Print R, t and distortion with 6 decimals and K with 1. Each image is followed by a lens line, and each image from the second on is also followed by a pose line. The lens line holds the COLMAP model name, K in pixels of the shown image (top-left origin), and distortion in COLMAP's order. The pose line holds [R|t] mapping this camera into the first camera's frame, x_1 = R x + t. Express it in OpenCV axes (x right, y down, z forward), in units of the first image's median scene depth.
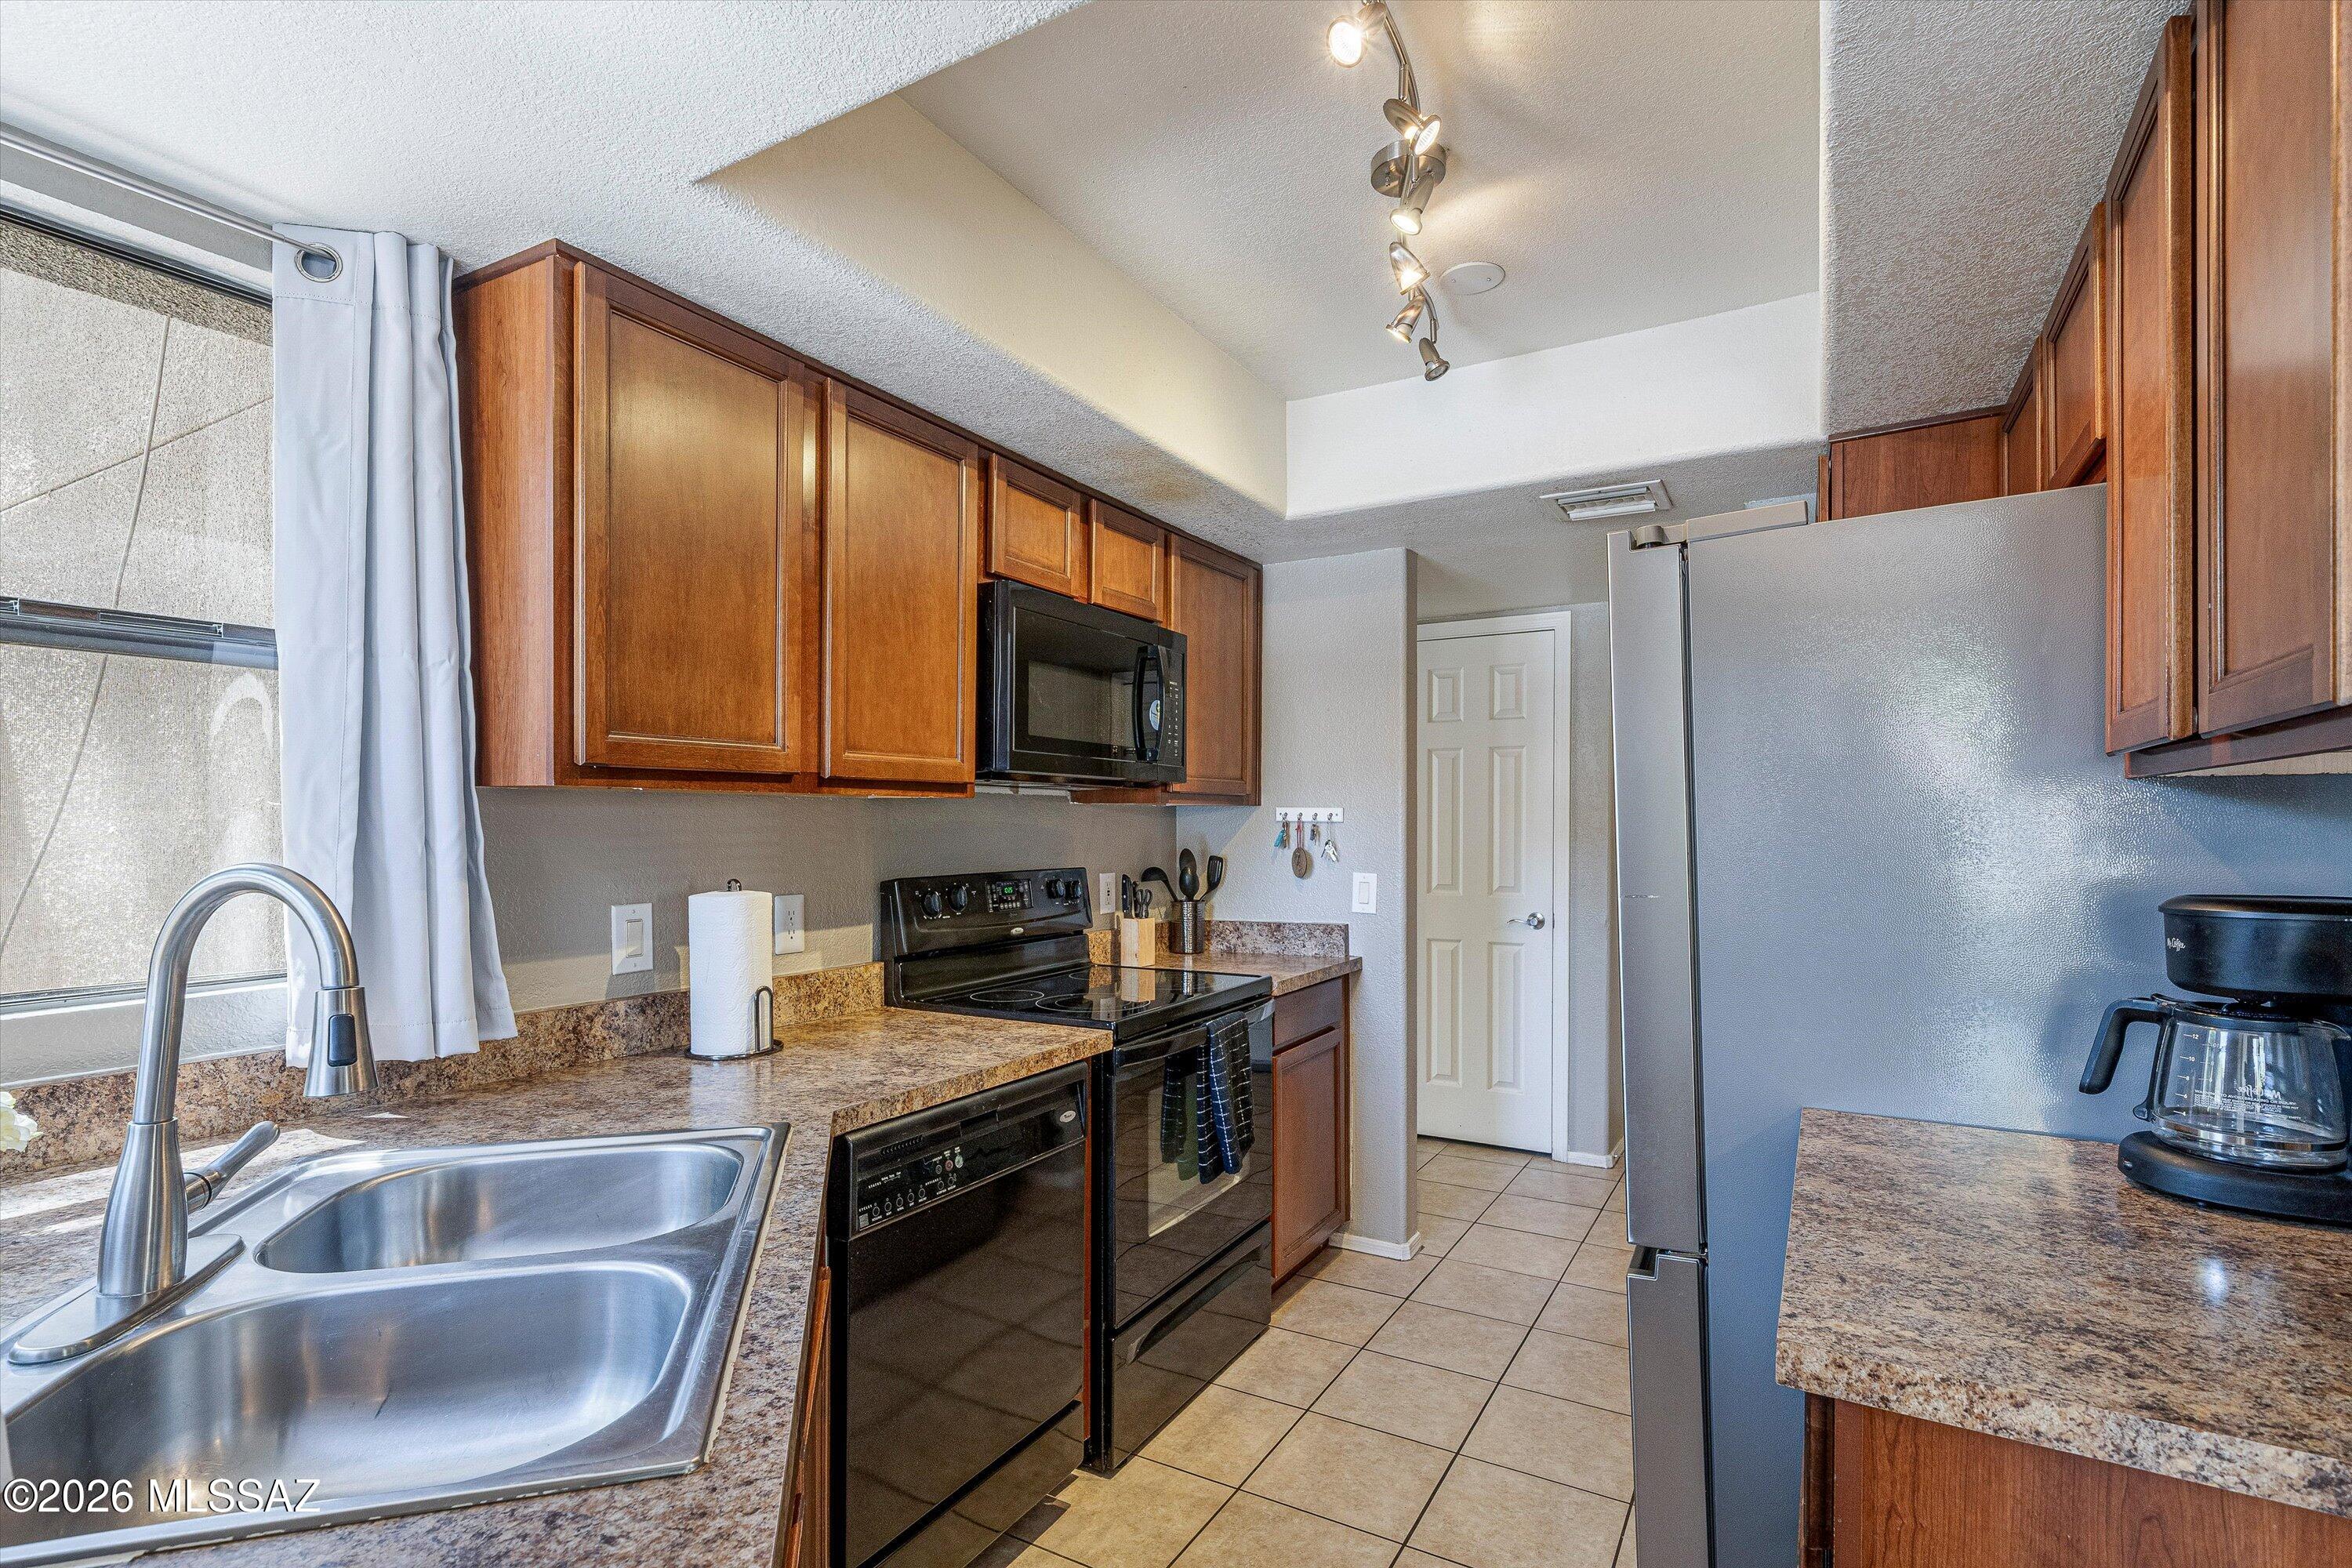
lens RADIAL K [[1121.3, 0, 1203.8], [0, 1121.3, 838.0], [0, 0, 1]] dist [-0.002256, 0.000797]
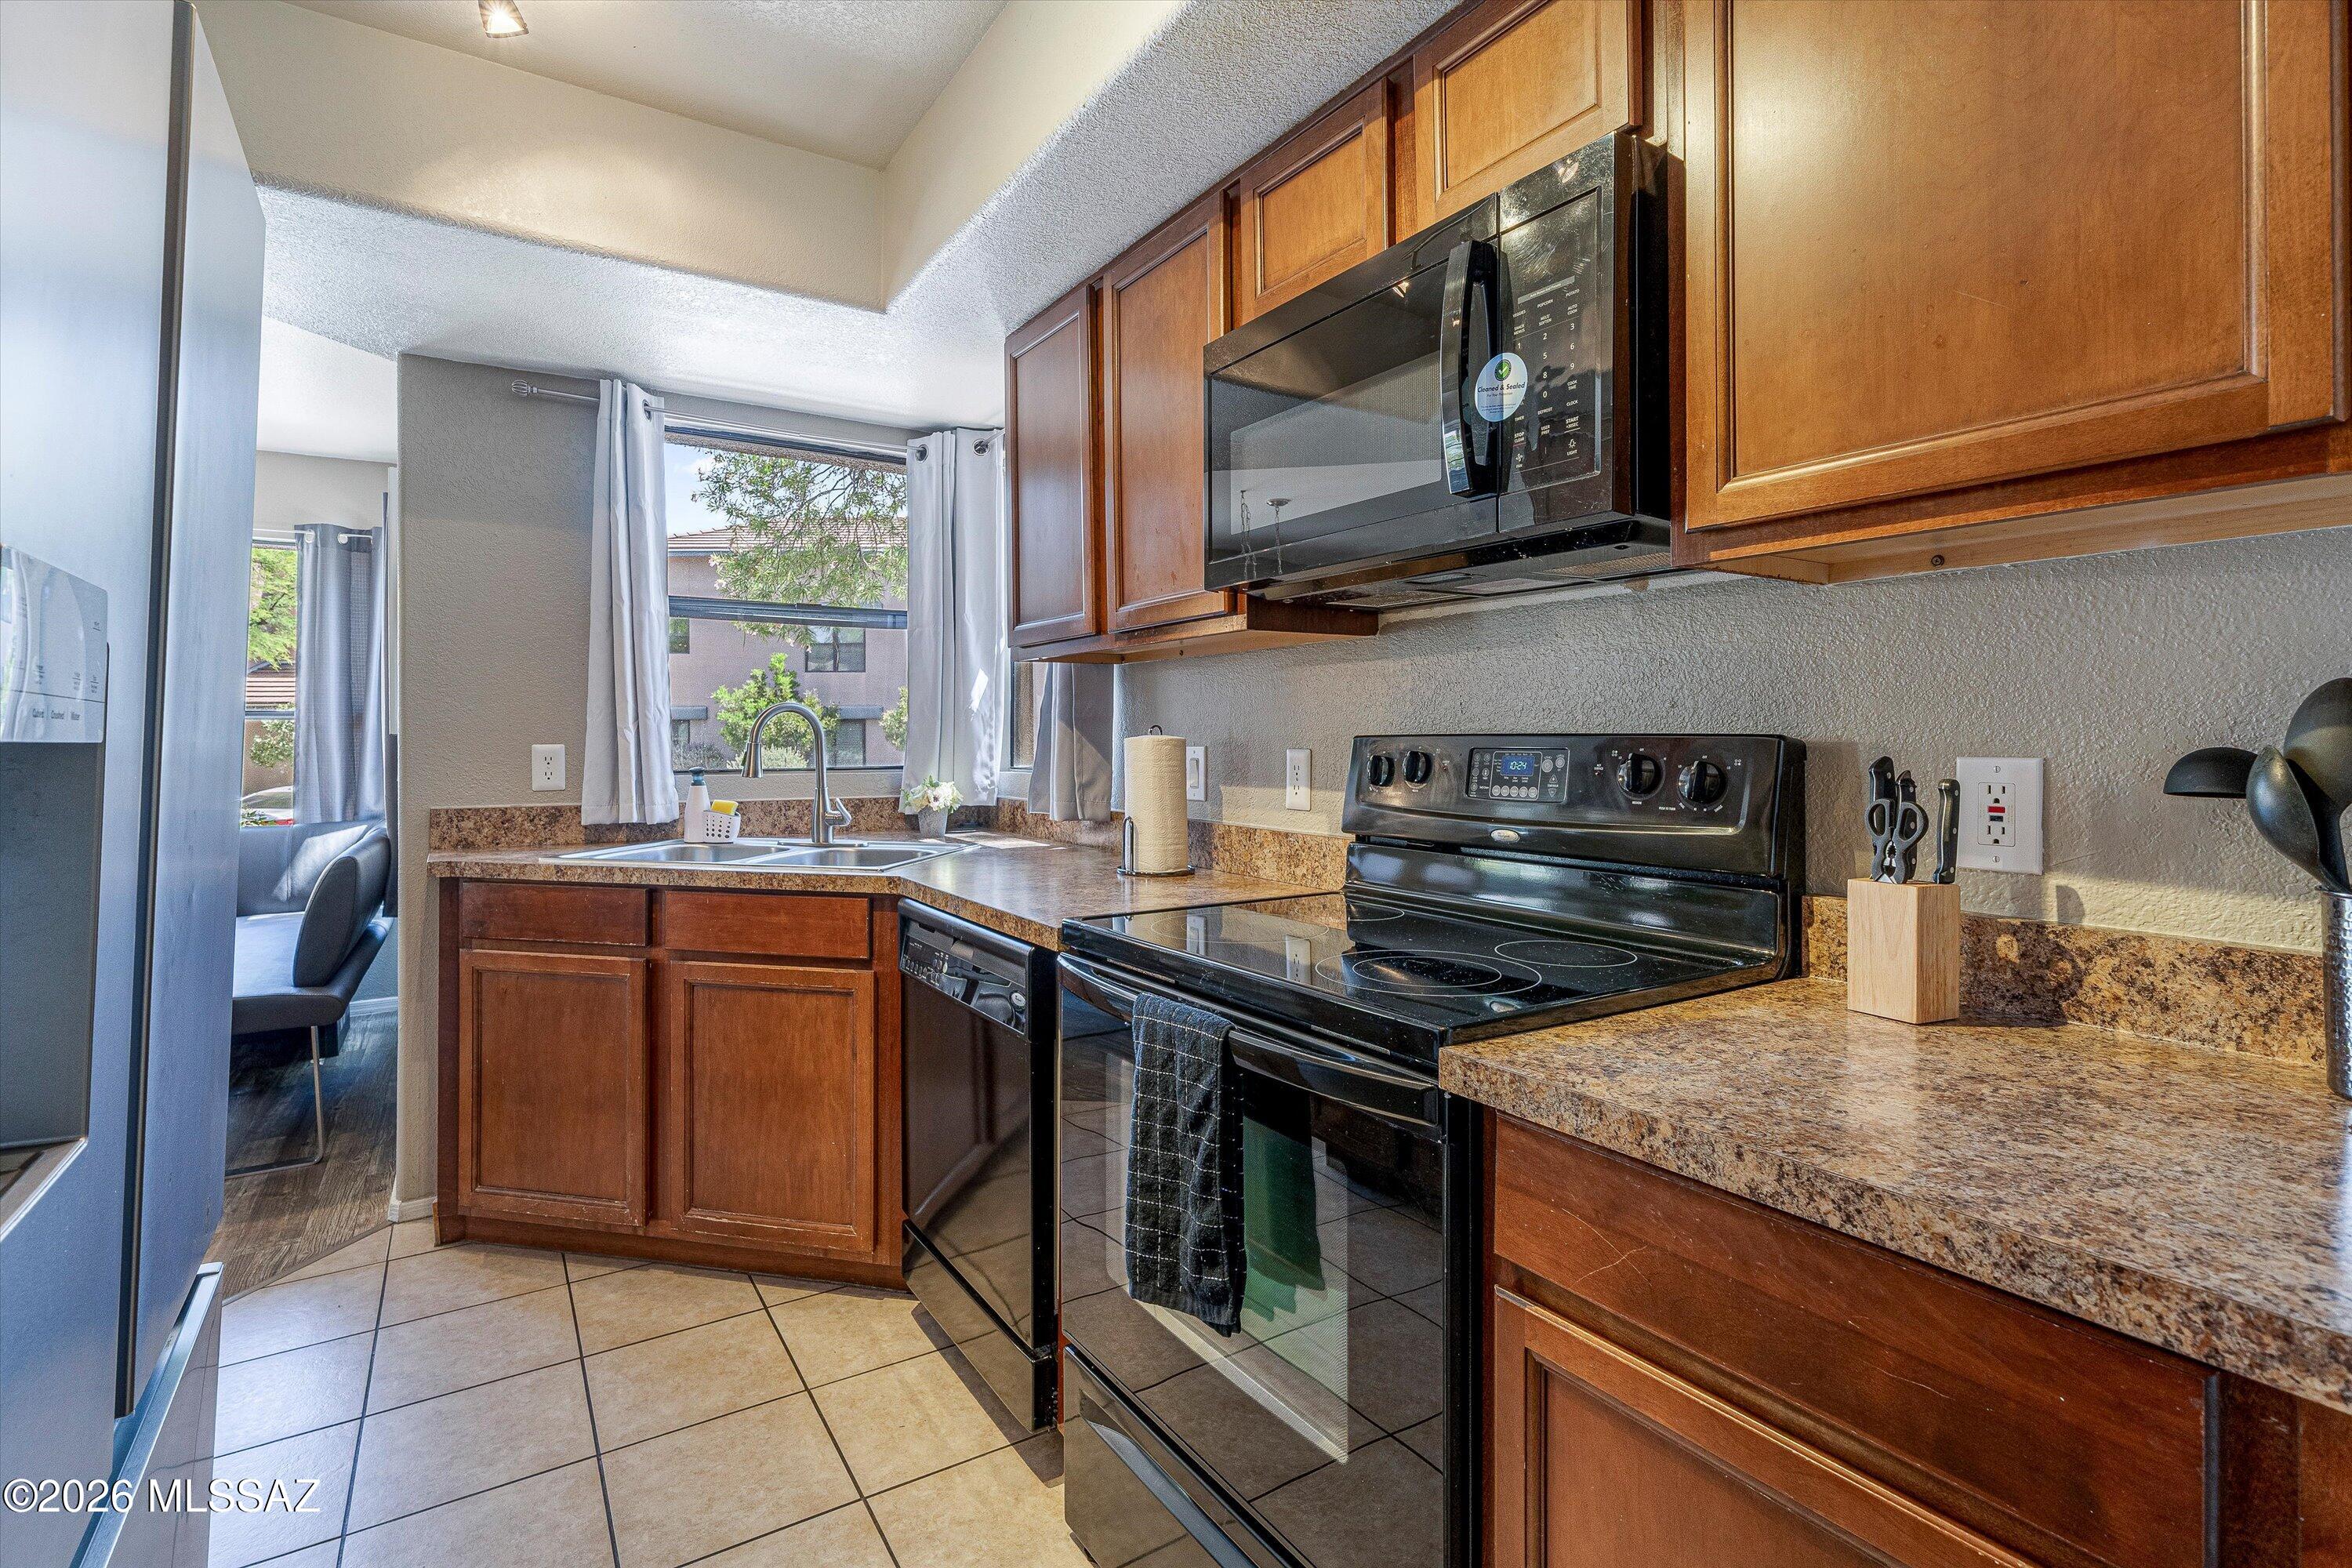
lens RADIAL K [[1121.3, 0, 1217.6], [0, 1121.3, 725.5], [0, 0, 1]] dist [-0.002256, 0.000797]
pose [[-0.462102, -0.003703, -0.886819, 0.533953], [-0.005266, 0.999985, -0.001432, 0.033758], [0.886811, 0.004008, -0.462114, 1.436344]]
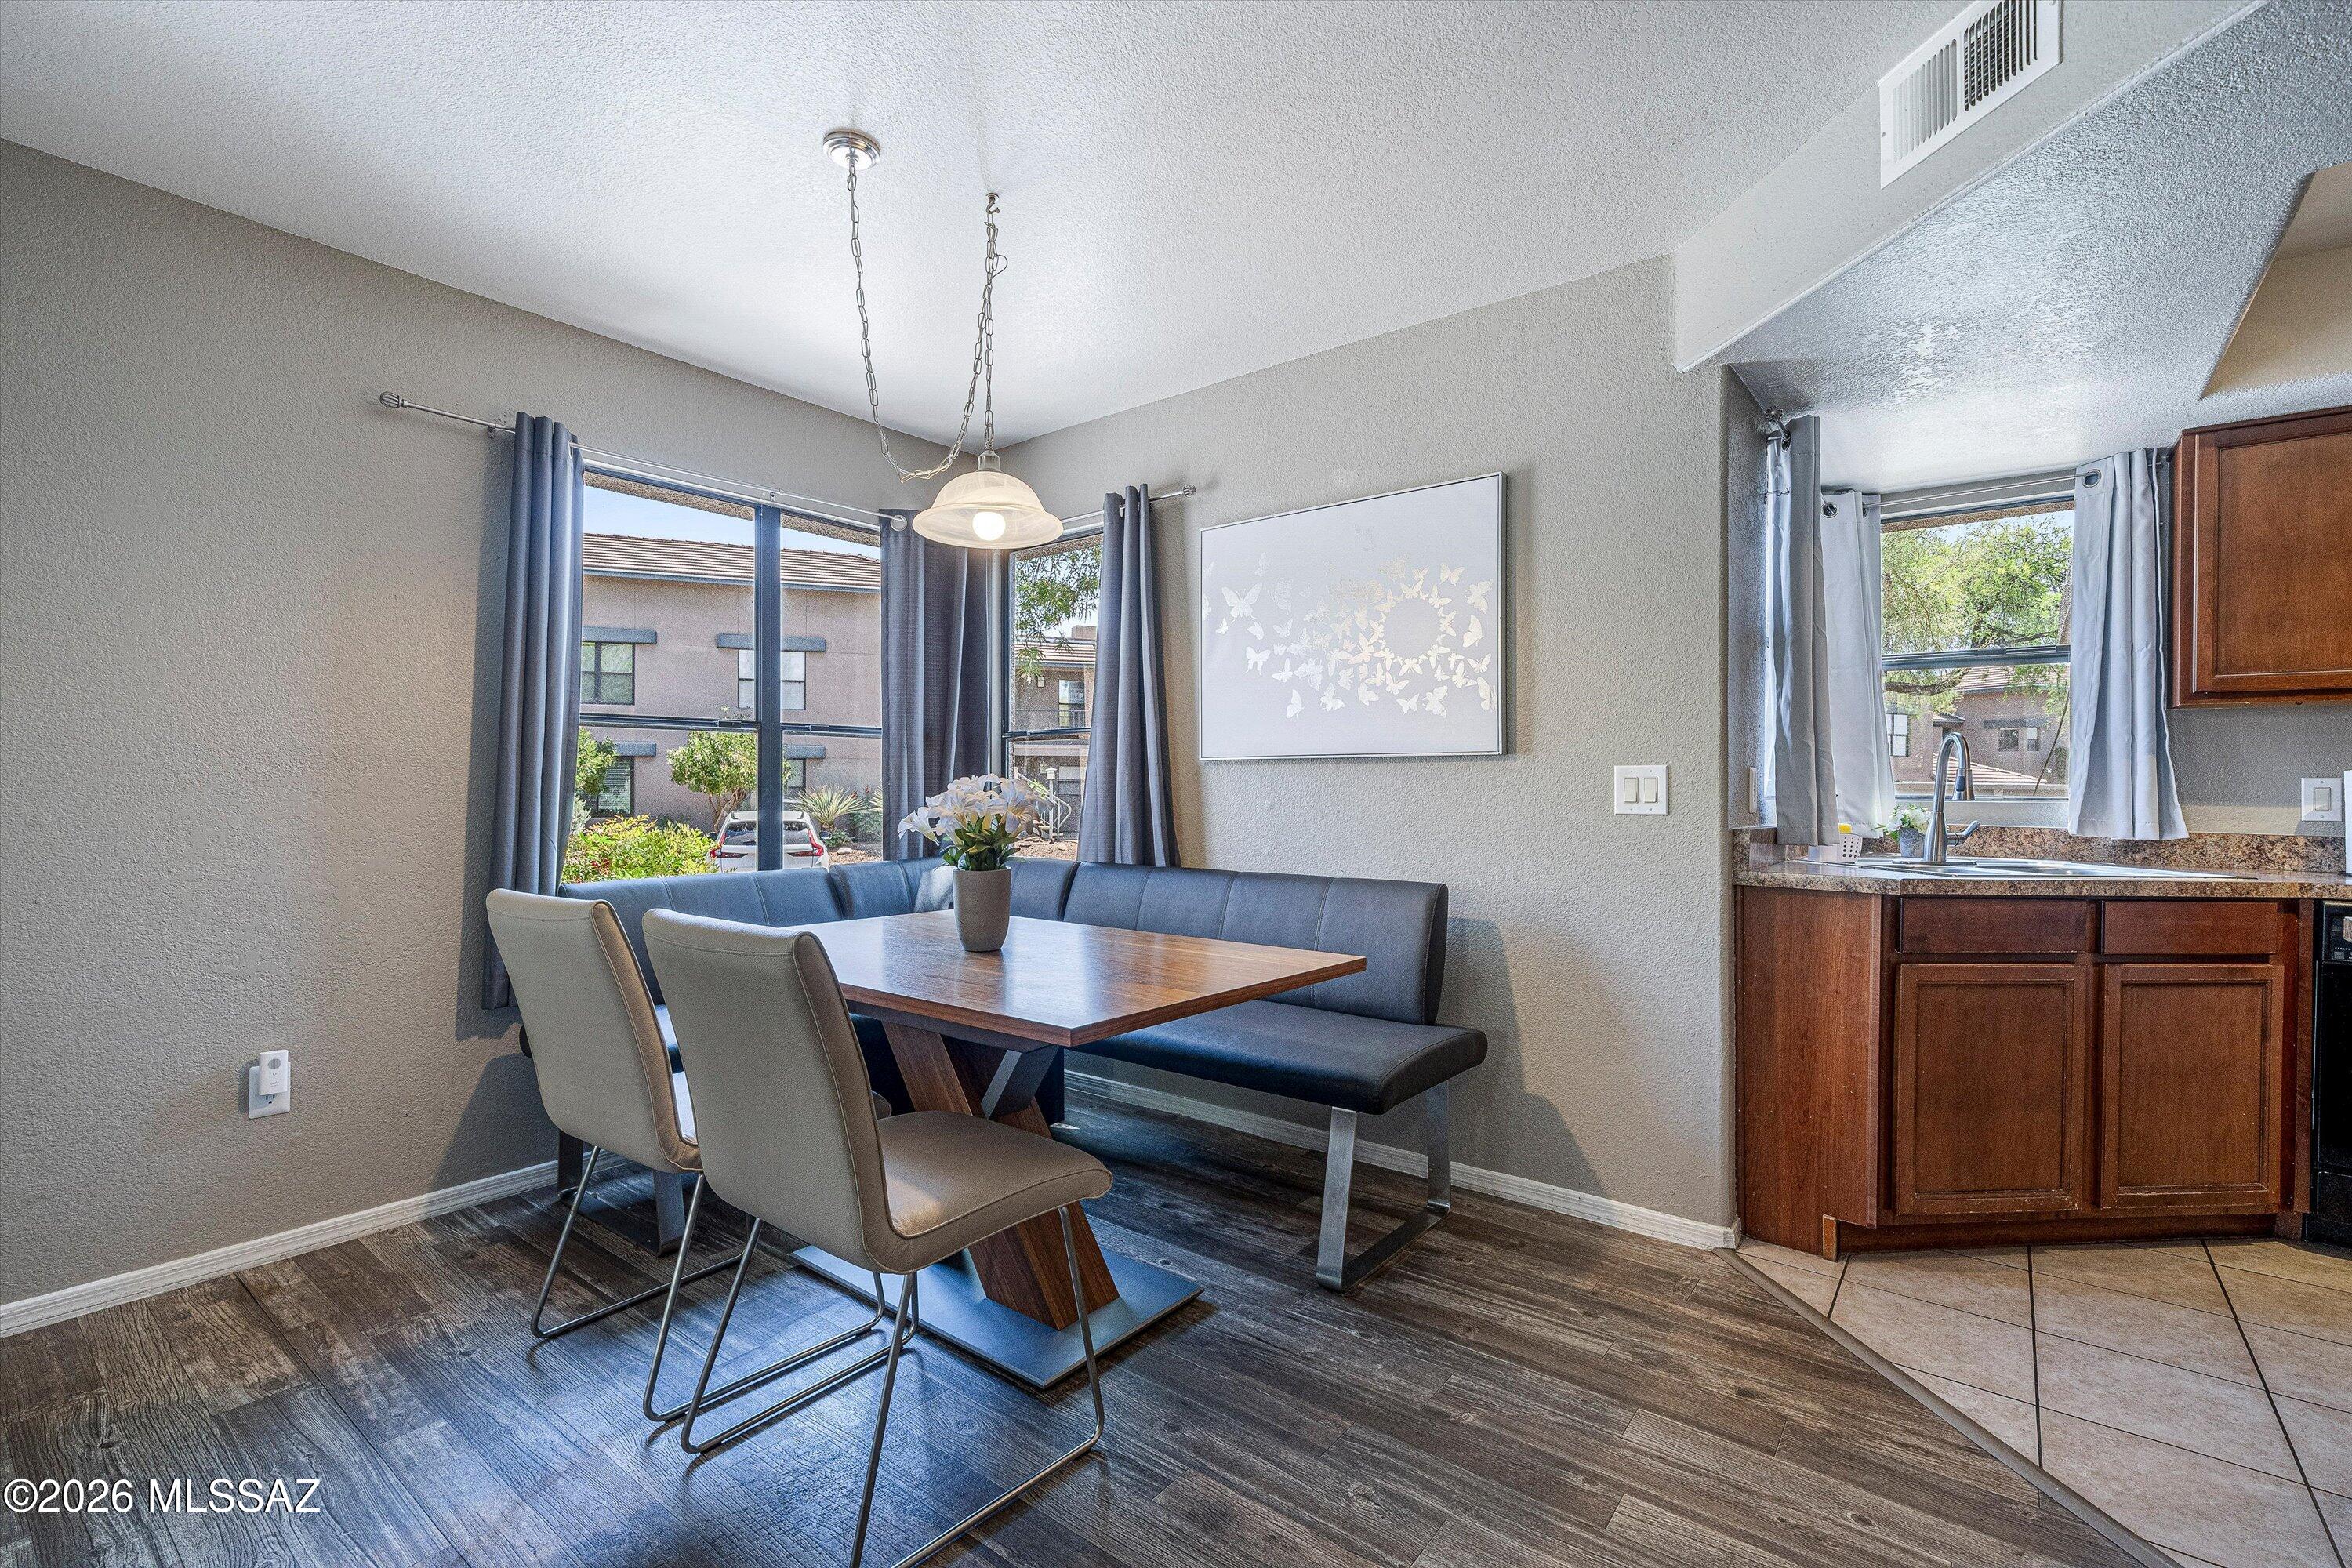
lens RADIAL K [[1041.5, 0, 1186.8], [0, 1041.5, 790.6], [0, 0, 1]] dist [-0.001633, -0.000015]
pose [[-0.147796, 0.005397, -0.989003, 1.043428], [-0.022409, 0.999710, 0.008804, 0.089525], [0.988764, 0.023464, -0.147633, -0.319355]]
